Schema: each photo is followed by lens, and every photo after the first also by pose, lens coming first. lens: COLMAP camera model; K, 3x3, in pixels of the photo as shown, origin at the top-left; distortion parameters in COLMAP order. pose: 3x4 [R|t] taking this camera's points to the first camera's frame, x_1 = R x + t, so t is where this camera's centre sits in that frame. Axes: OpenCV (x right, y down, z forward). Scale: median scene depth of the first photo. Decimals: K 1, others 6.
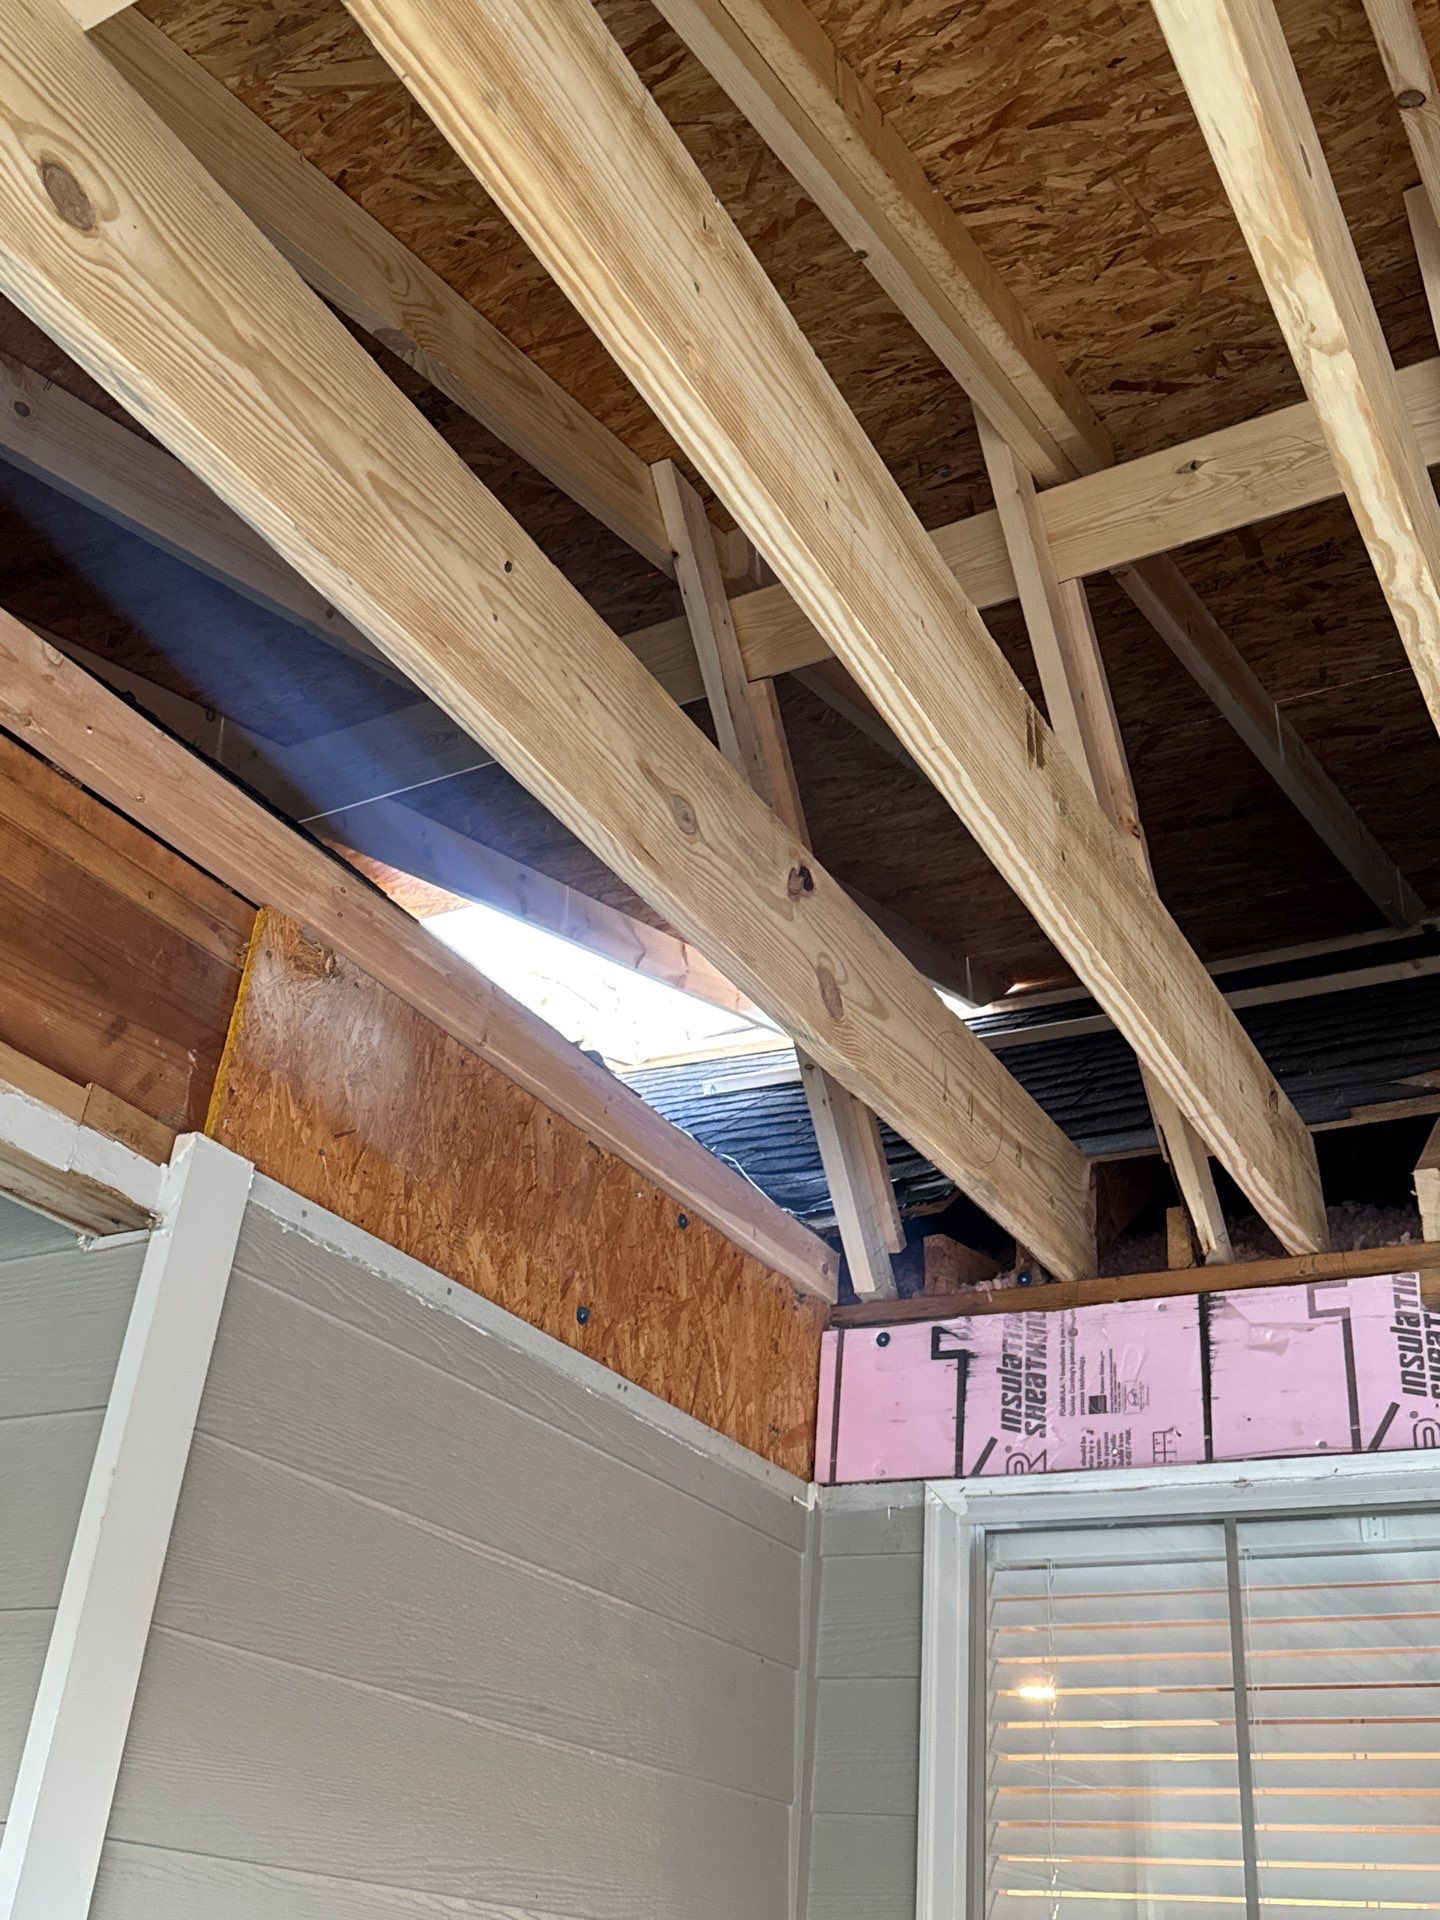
lens RADIAL K [[1861.0, 0, 715.8], [0, 1861.0, 915.4], [0, 0, 1]] dist [0.217383, -0.507636]
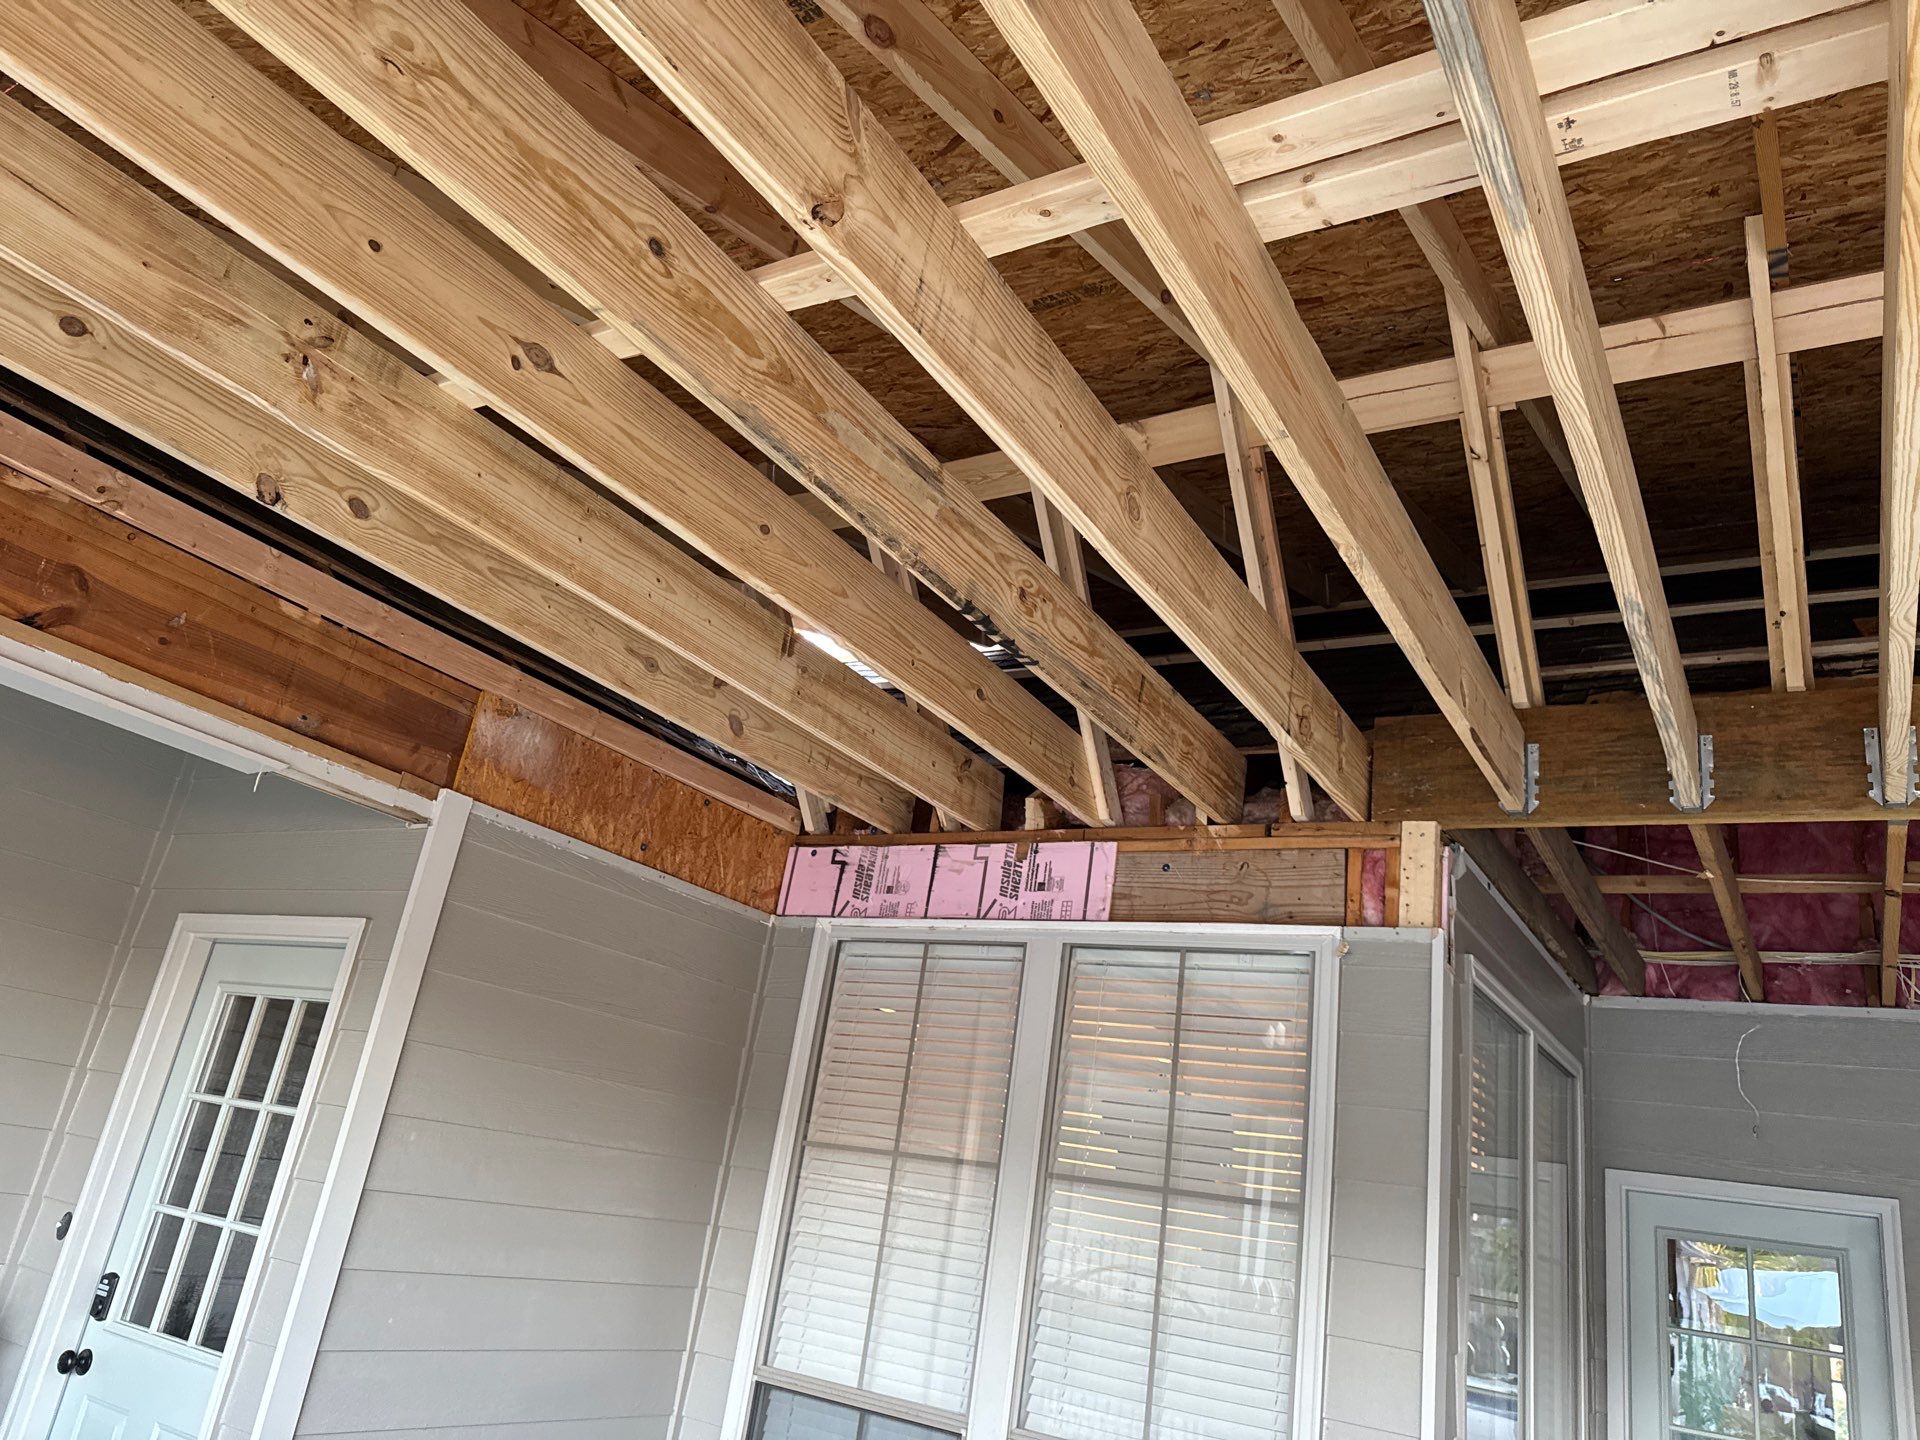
lens RADIAL K [[1347.0, 0, 957.5], [0, 1347.0, 672.1], [0, 0, 1]] dist [0.111436, -0.141492]
pose [[0.997272, 0.050048, -0.054251, 0.375442], [-0.040981, 0.986752, 0.156976, -0.265321], [0.061389, -0.154325, 0.986111, -0.565594]]
